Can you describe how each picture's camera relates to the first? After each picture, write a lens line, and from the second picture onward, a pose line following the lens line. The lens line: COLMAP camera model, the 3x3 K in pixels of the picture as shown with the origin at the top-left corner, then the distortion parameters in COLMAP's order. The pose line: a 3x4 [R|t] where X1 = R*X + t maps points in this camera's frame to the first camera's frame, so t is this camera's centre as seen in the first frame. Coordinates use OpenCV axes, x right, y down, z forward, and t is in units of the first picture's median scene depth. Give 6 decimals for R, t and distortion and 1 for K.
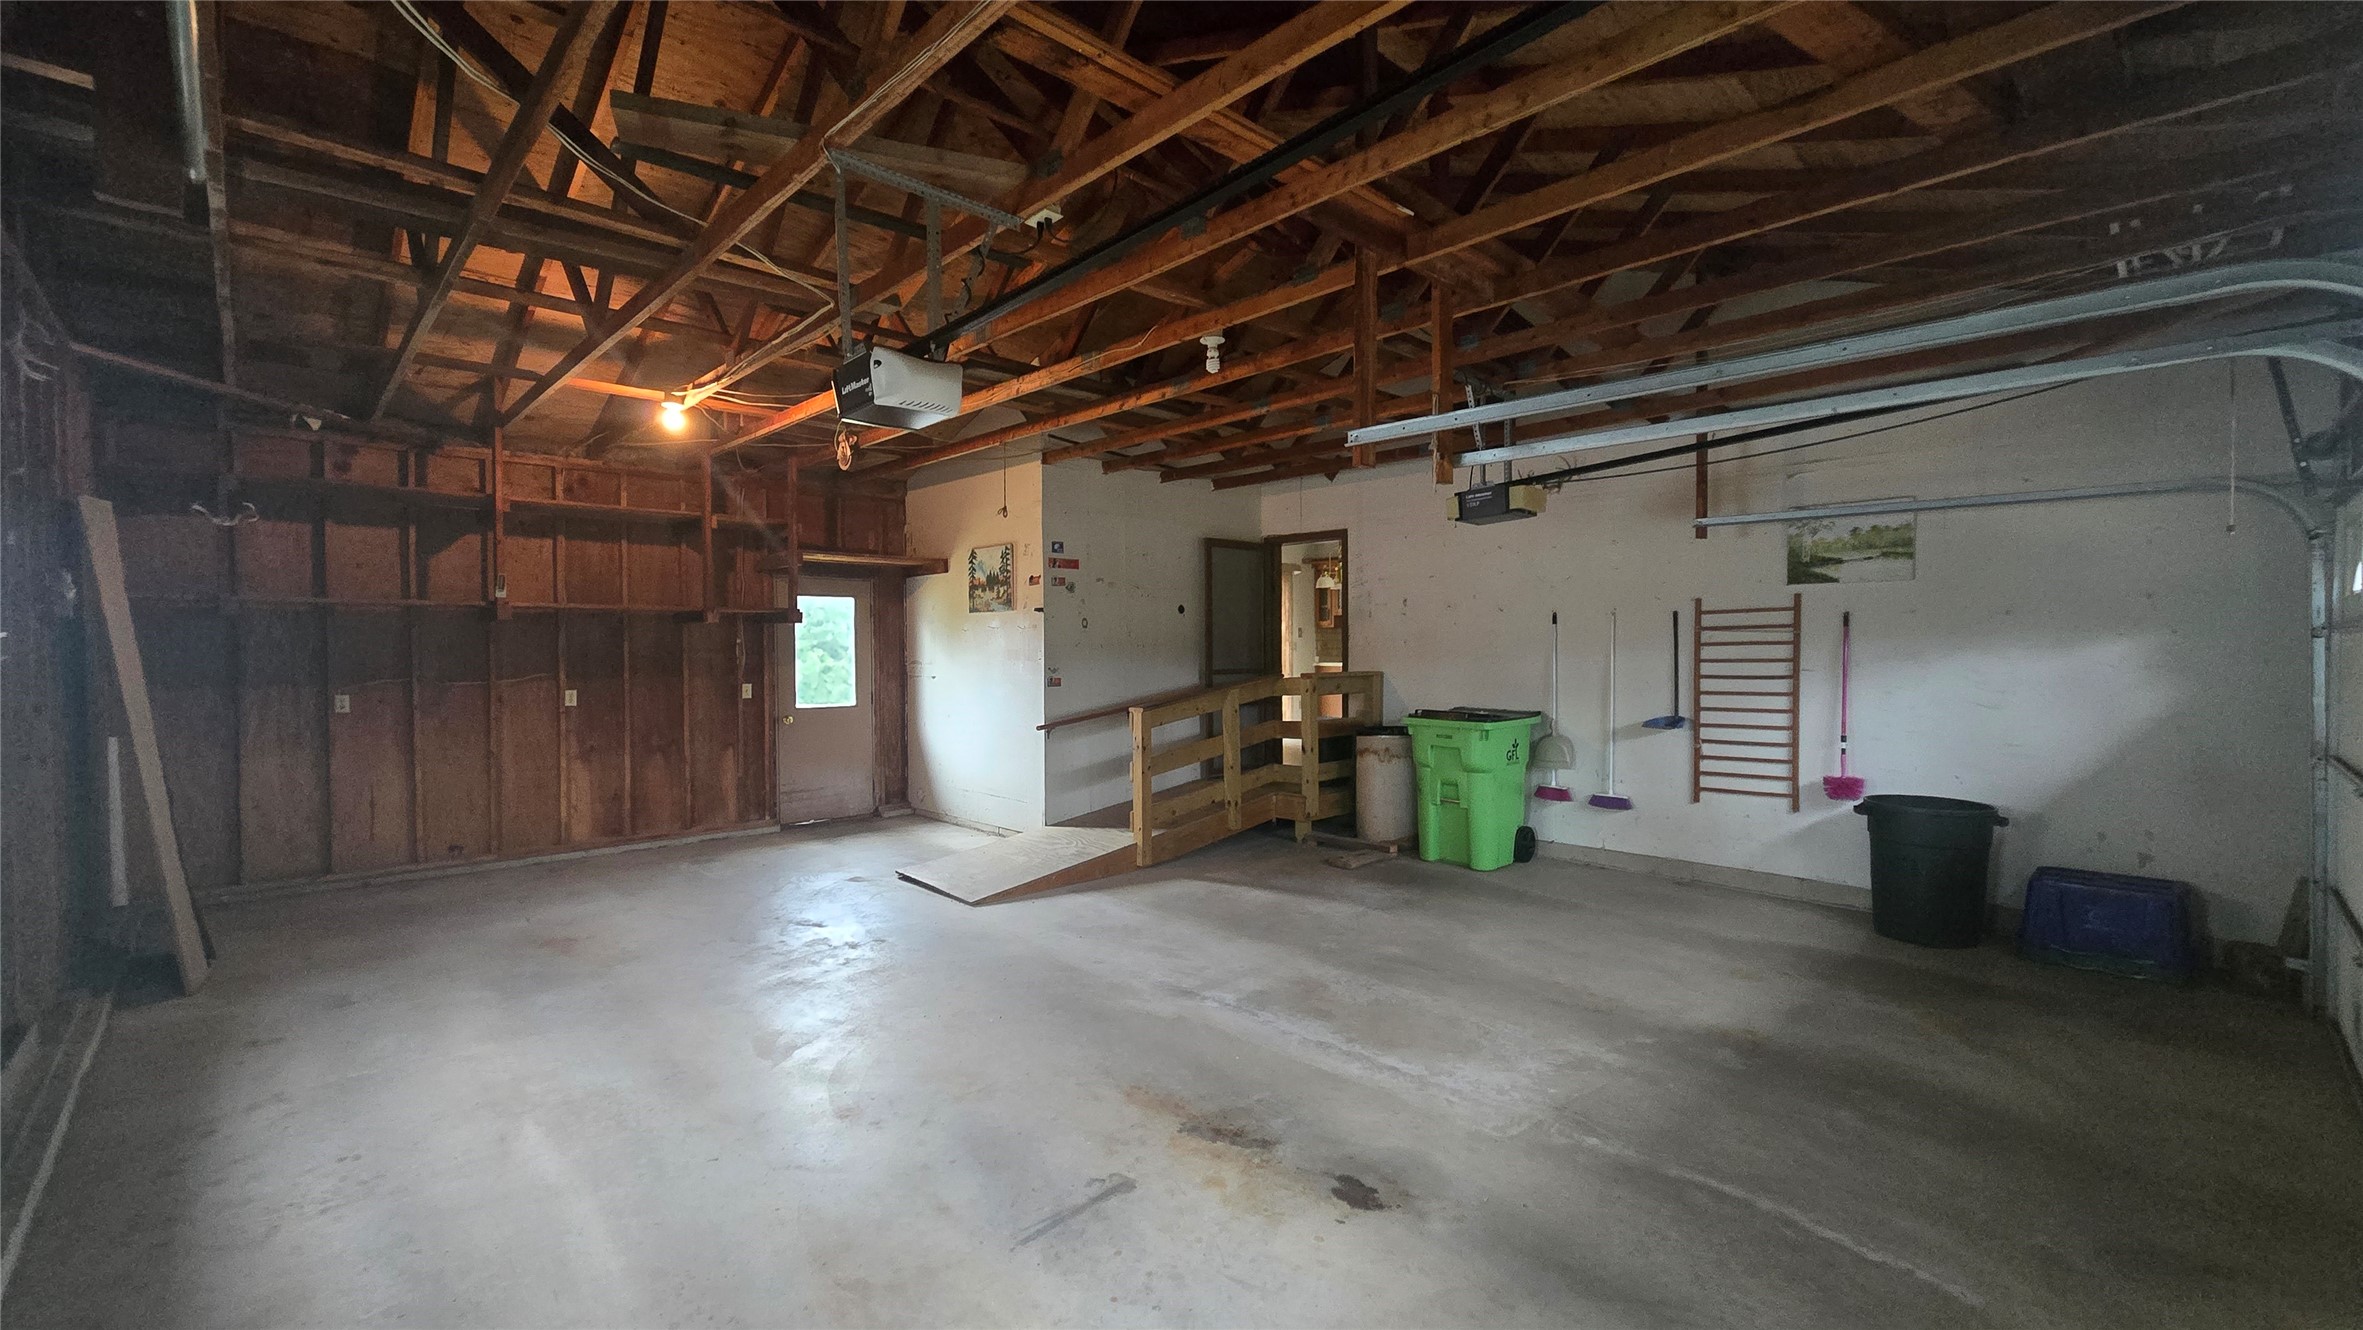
lens RADIAL K [[971.5, 0, 1181.9], [0, 971.5, 659.5], [0, 0, 1]] dist [0.002060, 0.000072]
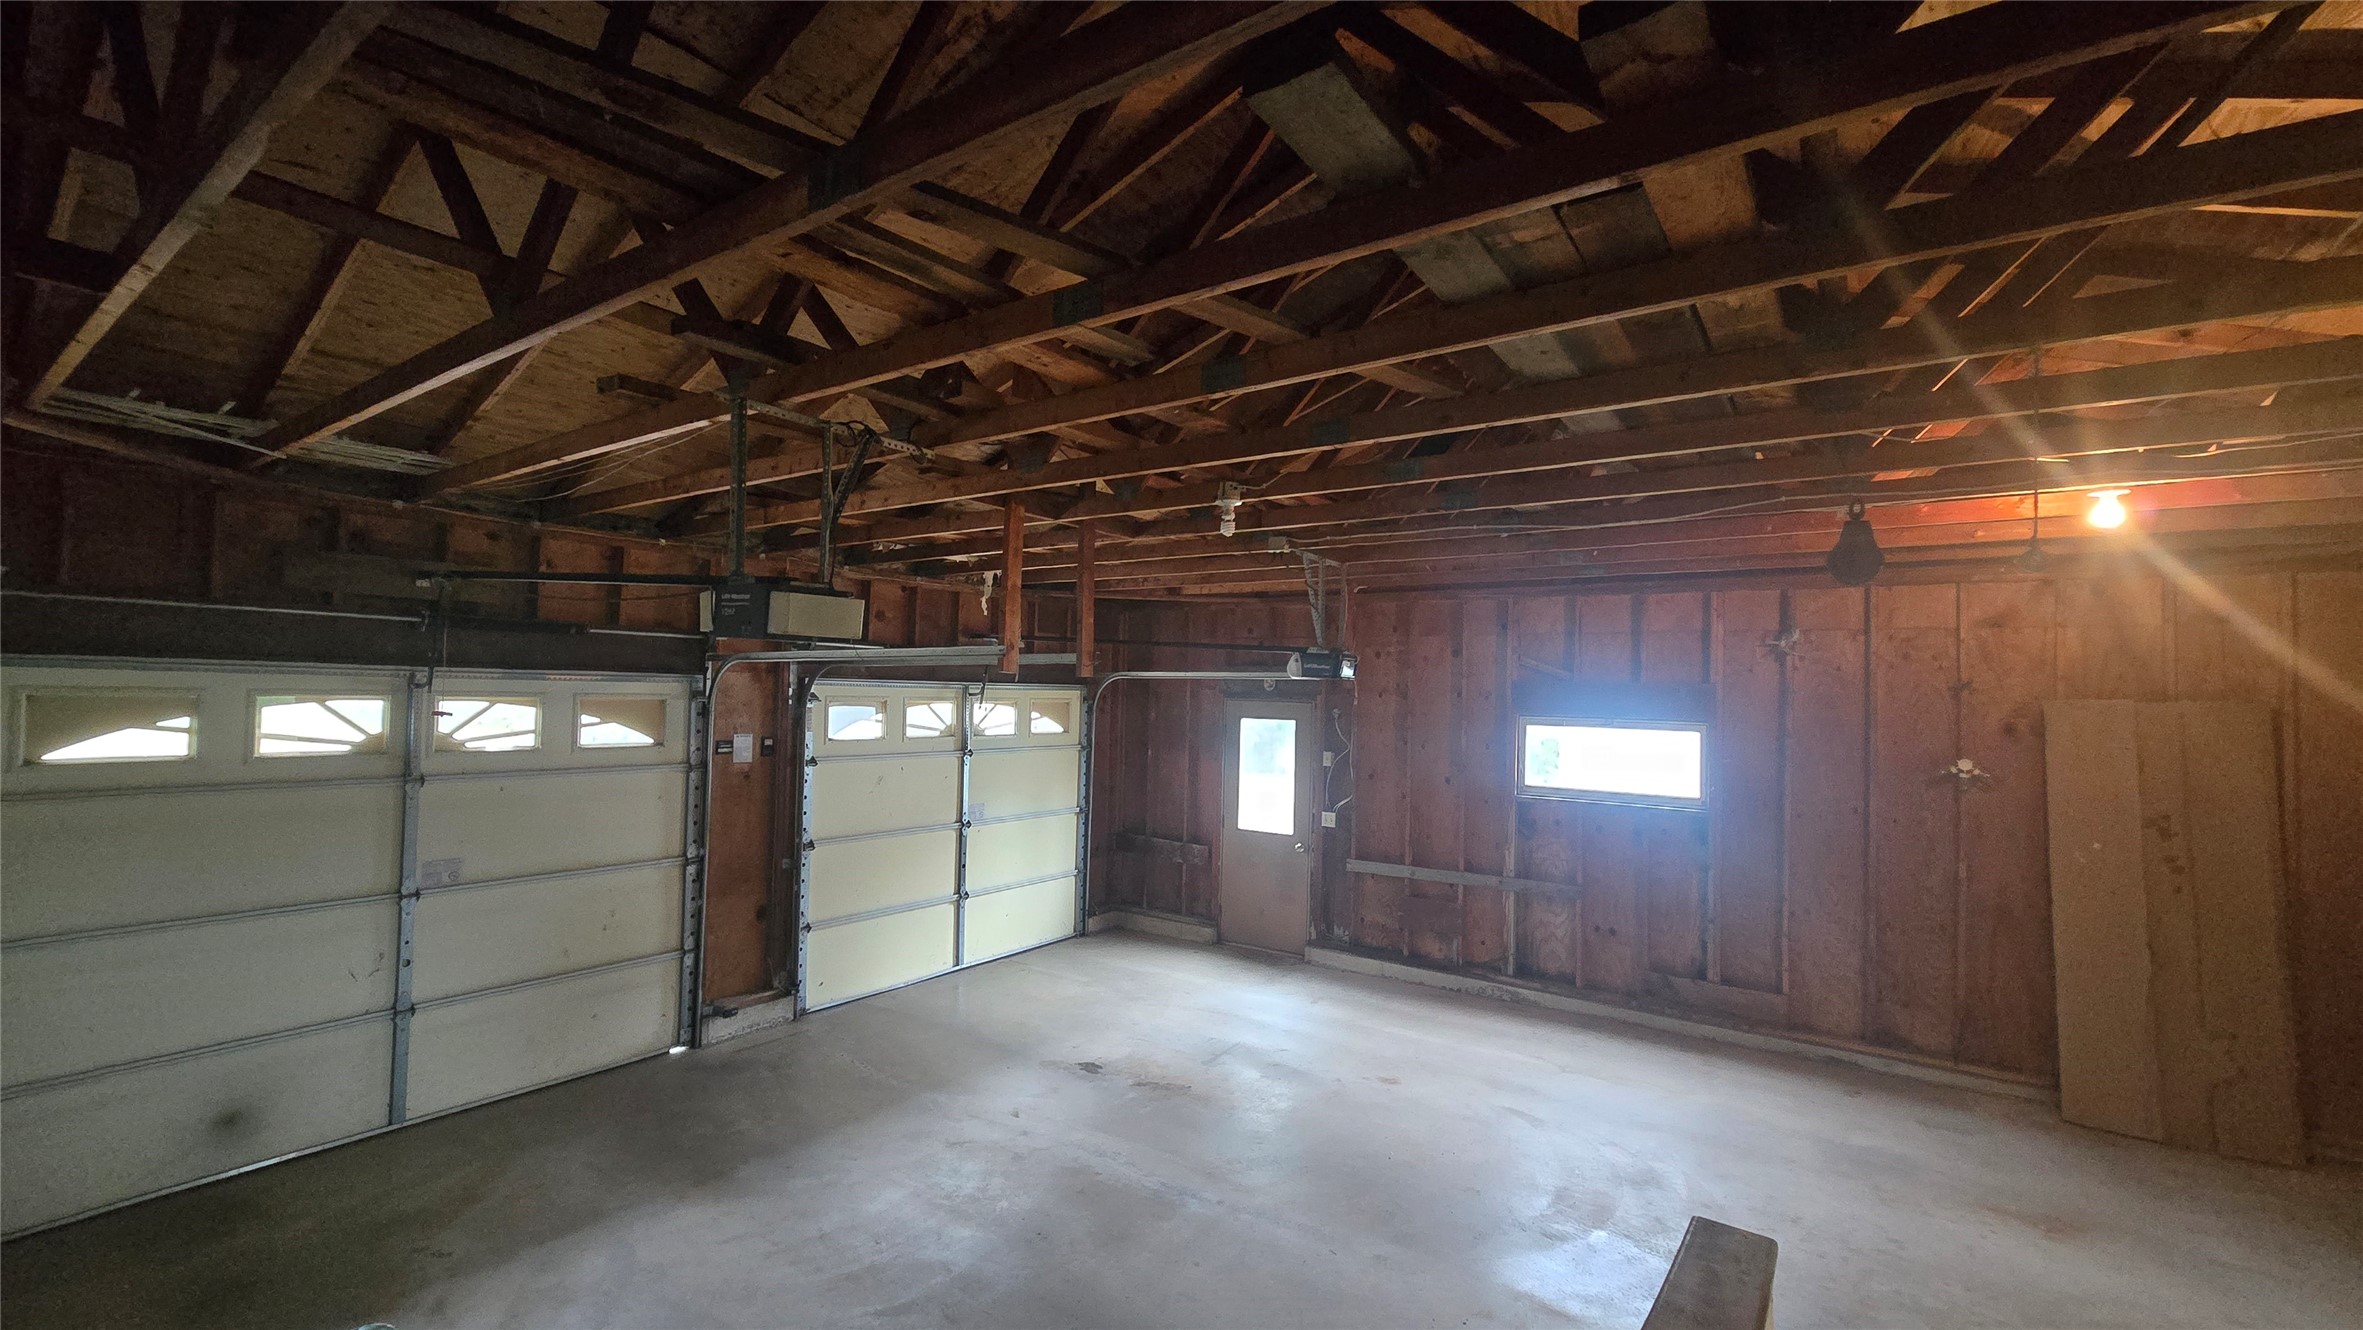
lens RADIAL K [[971.5, 0, 1181.4], [0, 971.5, 661.9], [0, 0, 1]] dist [0.002060, 0.000072]
pose [[-0.982535, -0.027566, -0.184024, 0.308581], [-0.025355, 0.999575, -0.014358, -0.201201], [0.184342, -0.009442, -0.982817, 2.393789]]
